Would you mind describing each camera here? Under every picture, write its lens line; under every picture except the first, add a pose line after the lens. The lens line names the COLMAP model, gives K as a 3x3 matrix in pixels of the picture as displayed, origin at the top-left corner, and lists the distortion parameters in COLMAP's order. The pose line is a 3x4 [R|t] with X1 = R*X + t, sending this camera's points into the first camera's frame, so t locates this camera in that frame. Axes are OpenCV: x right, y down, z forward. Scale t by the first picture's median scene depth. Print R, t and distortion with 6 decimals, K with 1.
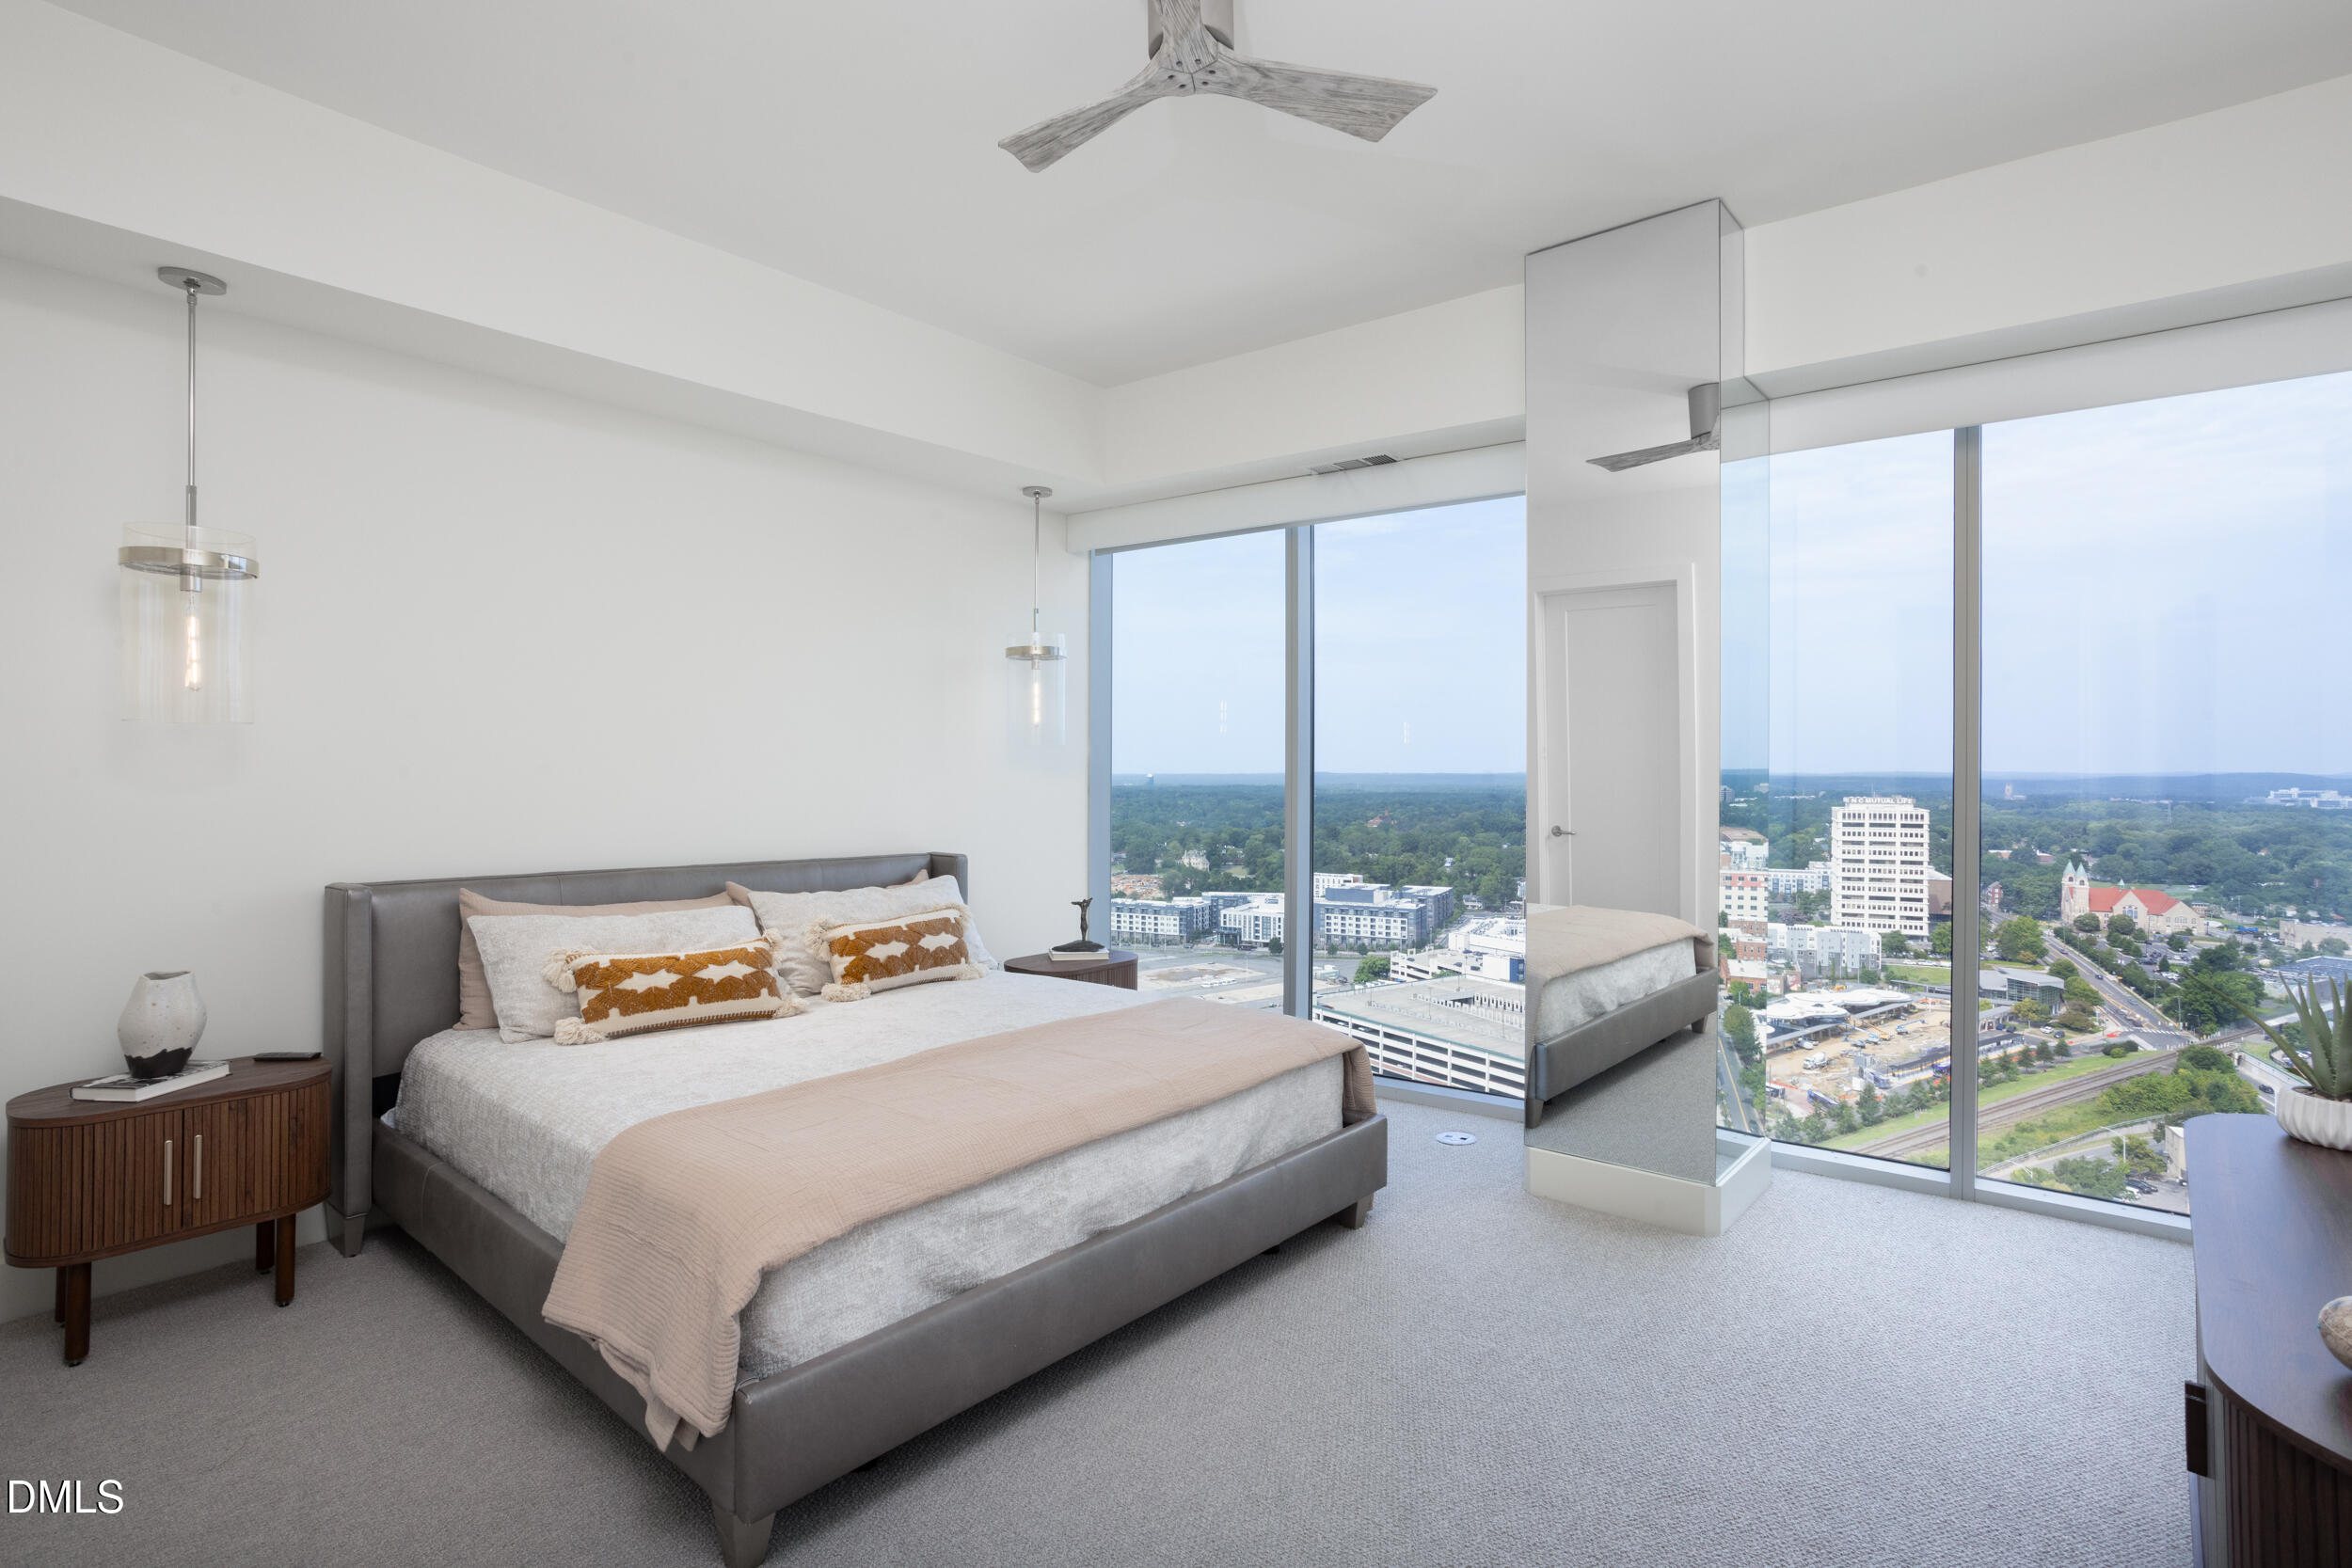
lens RADIAL K [[1170.7, 0, 1163.2], [0, 1170.7, 744.0], [0, 0, 1]] dist [-0.034826, 0.019904]
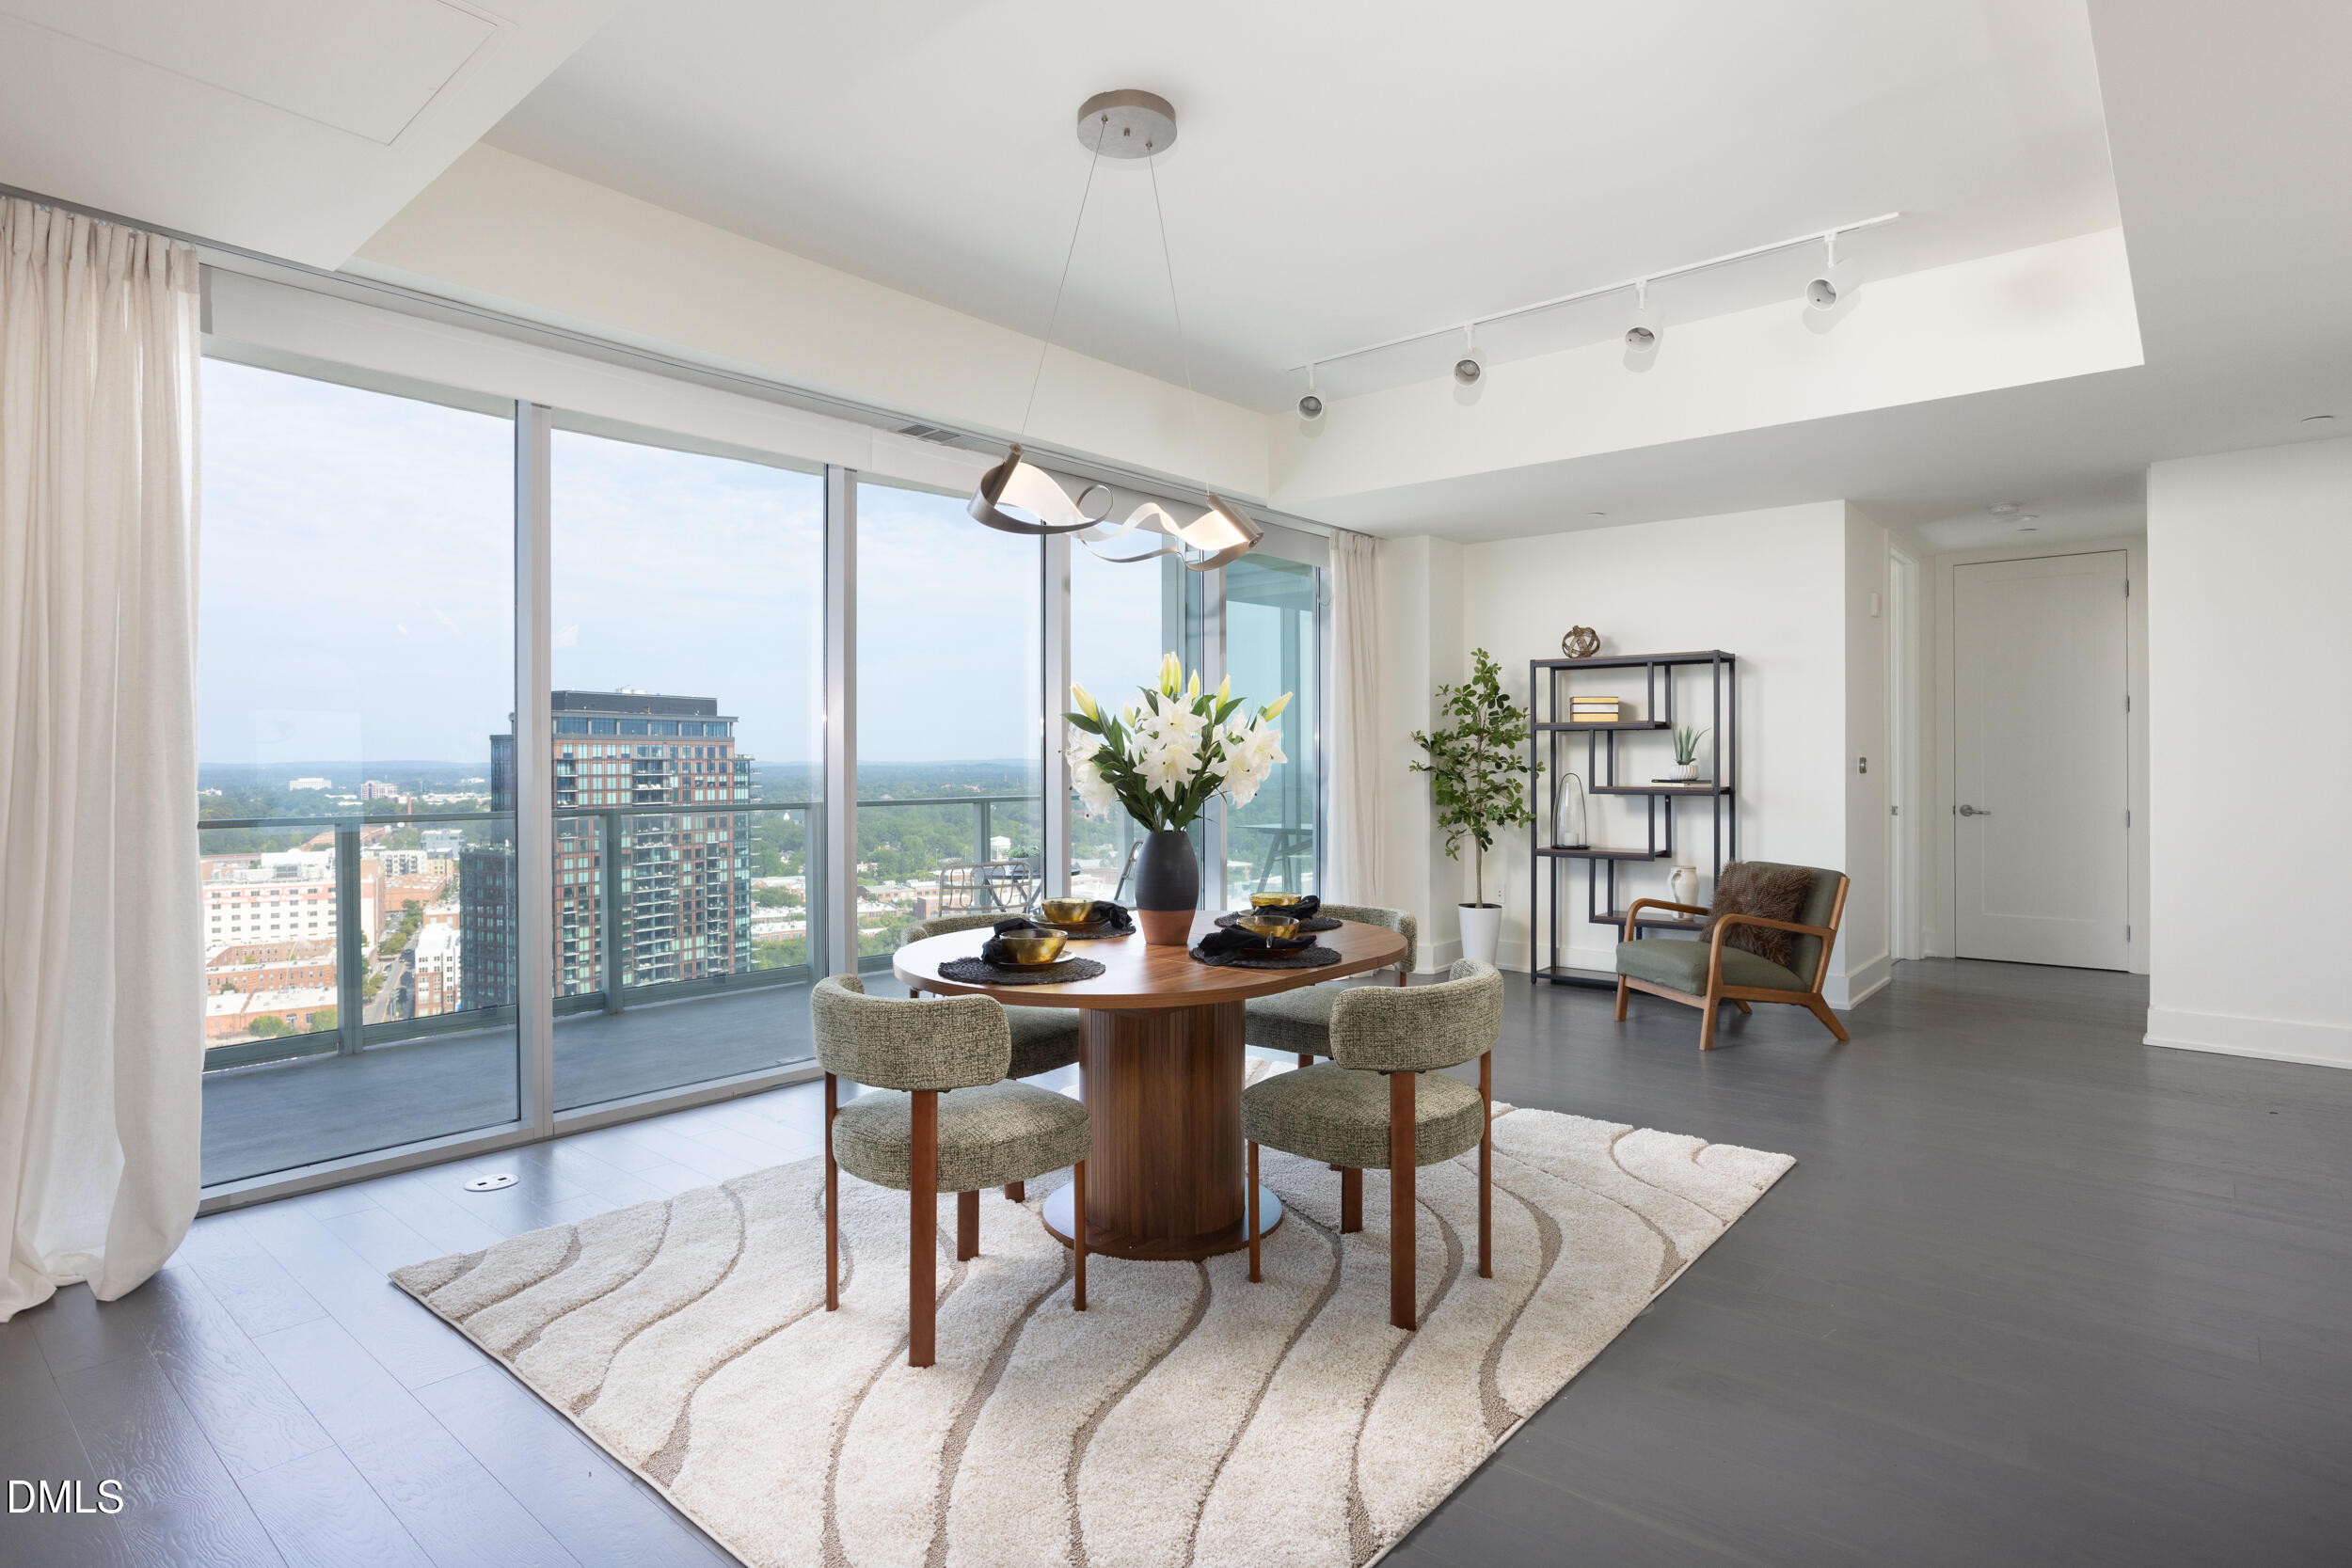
lens RADIAL K [[1263.8, 0, 1184.8], [0, 1263.8, 768.4], [0, 0, 1]] dist [0.000563, 0.006805]
pose [[-0.024812, -0.011028, 0.999631, -0.045292], [-0.017649, 0.999788, 0.010592, 0.000982], [-0.999536, -0.017380, -0.025001, 0.043820]]
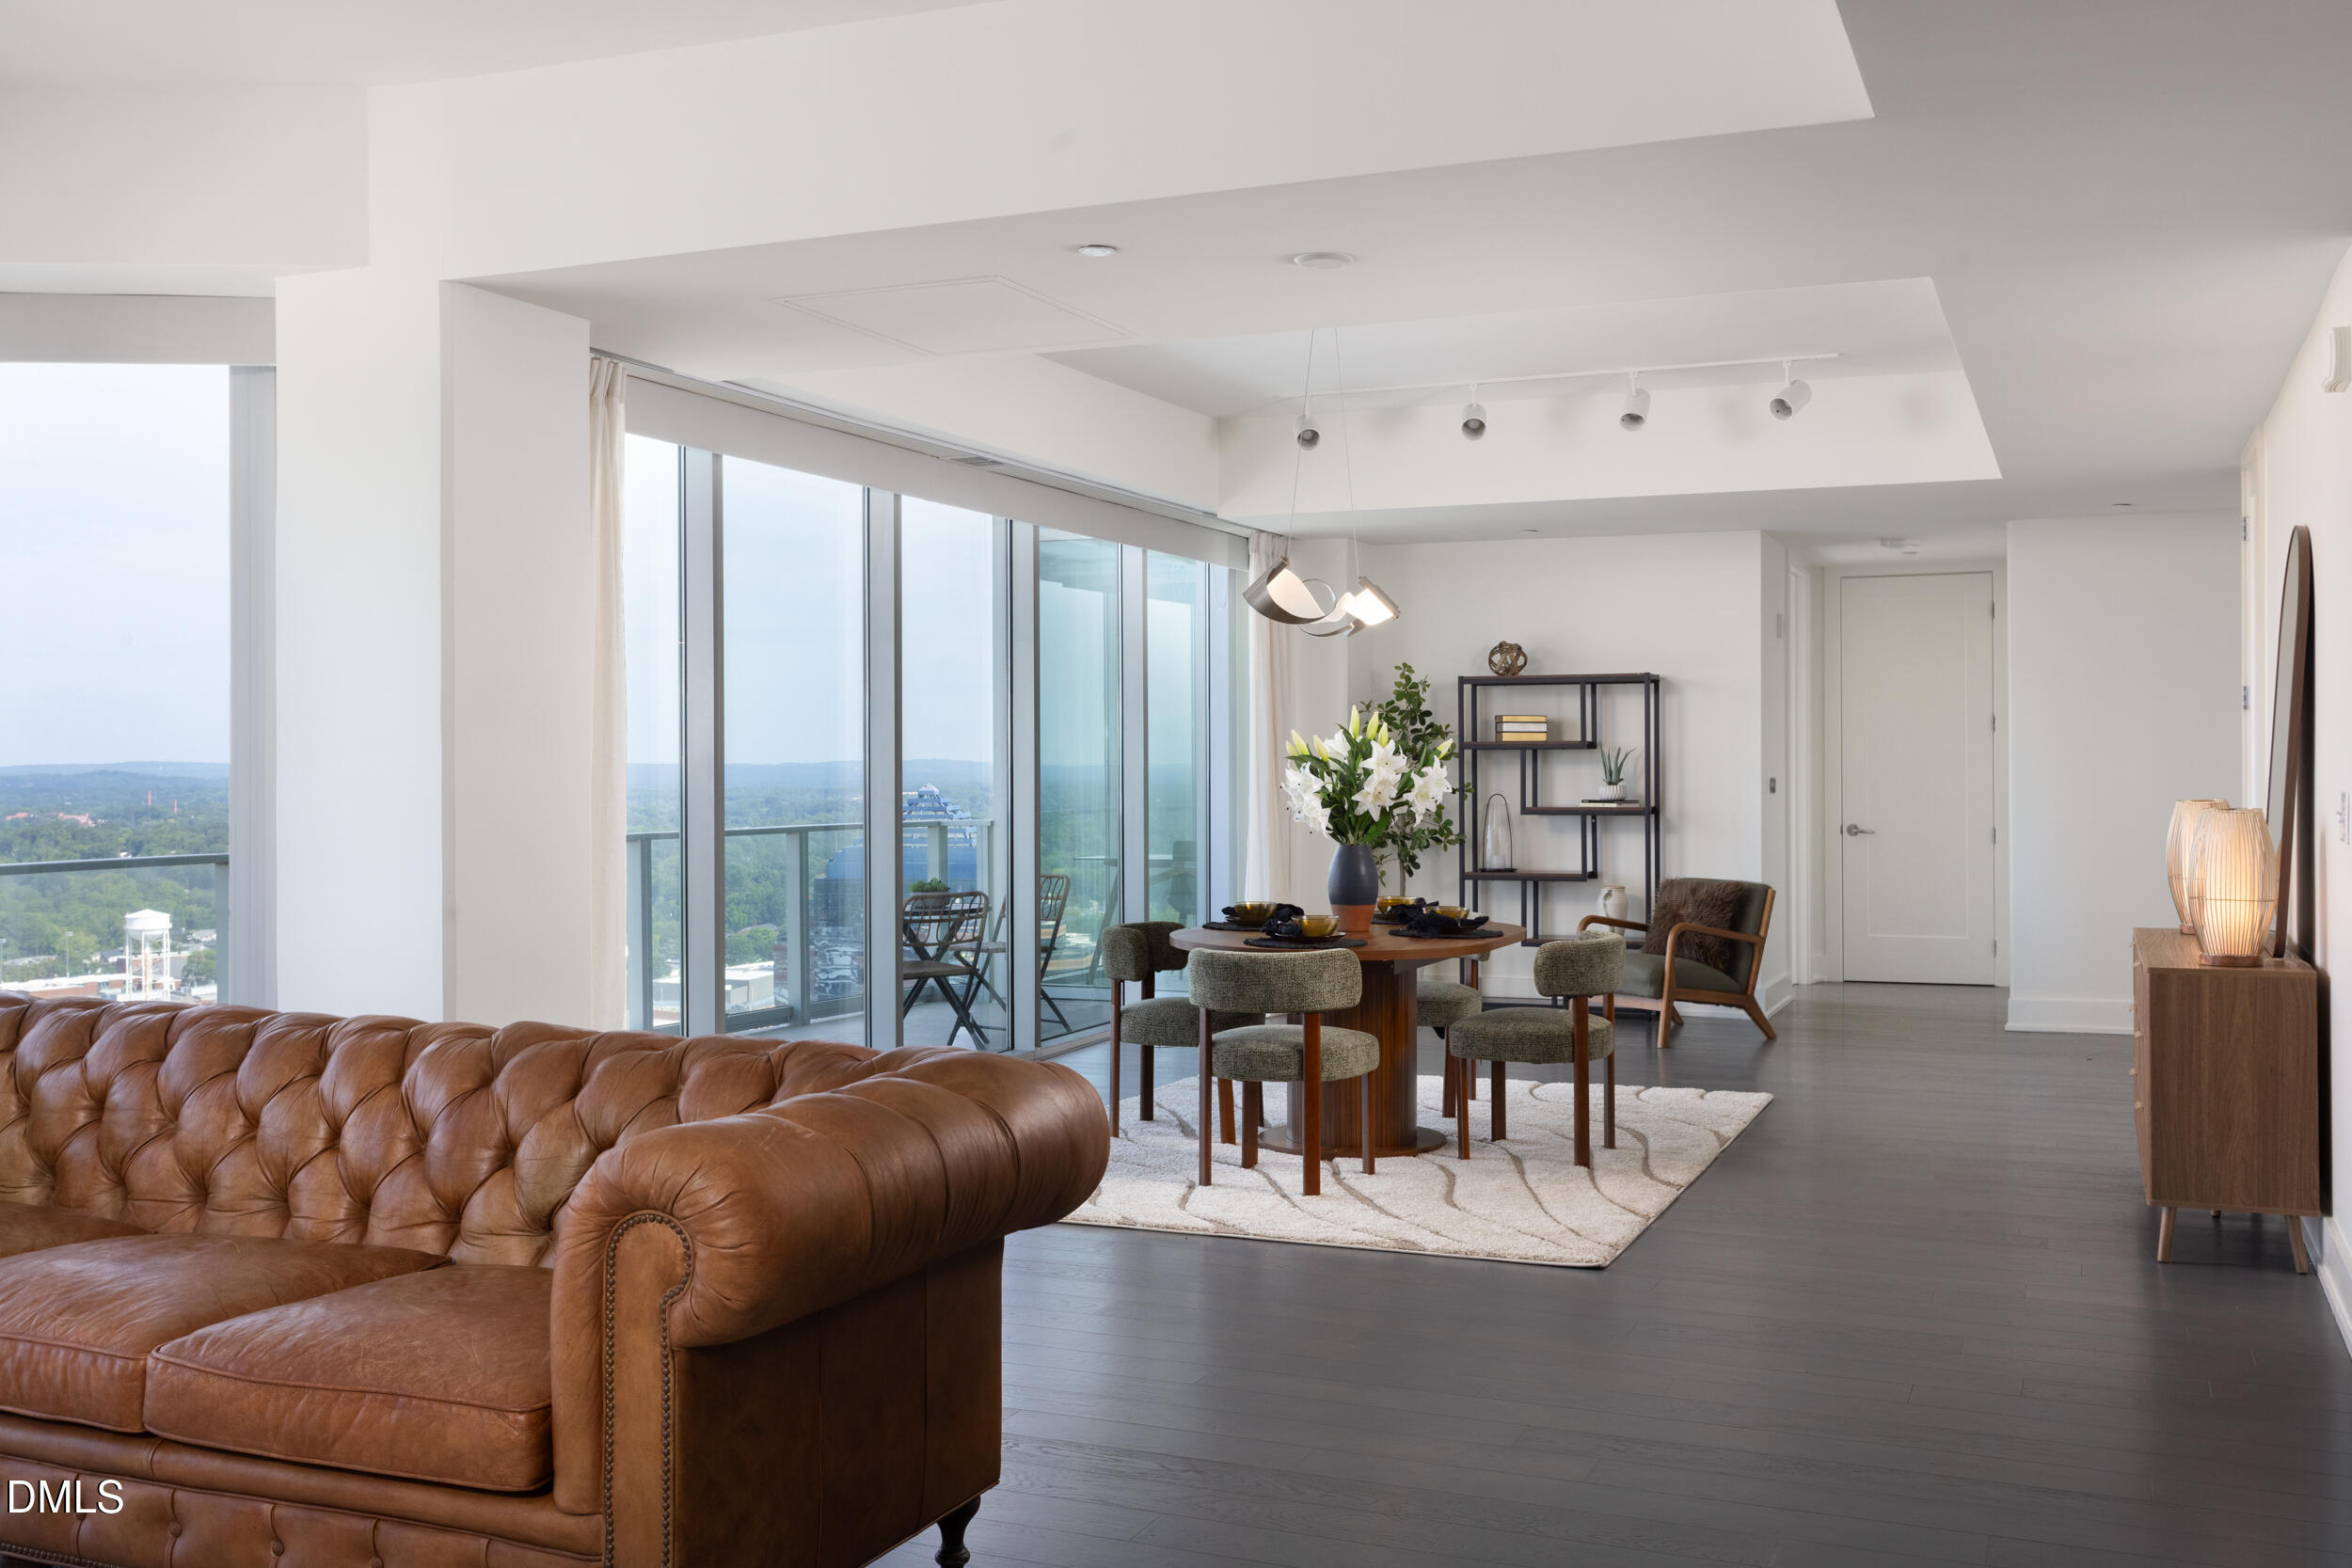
lens RADIAL K [[2192.2, 0, 1191.8], [0, 2192.2, 772.3], [0, 0, 1]] dist [0.046193, 0.000000]
pose [[-0.310927, -0.007522, 0.950404, -0.249548], [-0.015324, 0.999878, 0.002900, -0.002356], [-0.950310, -0.013662, -0.311004, 0.203961]]
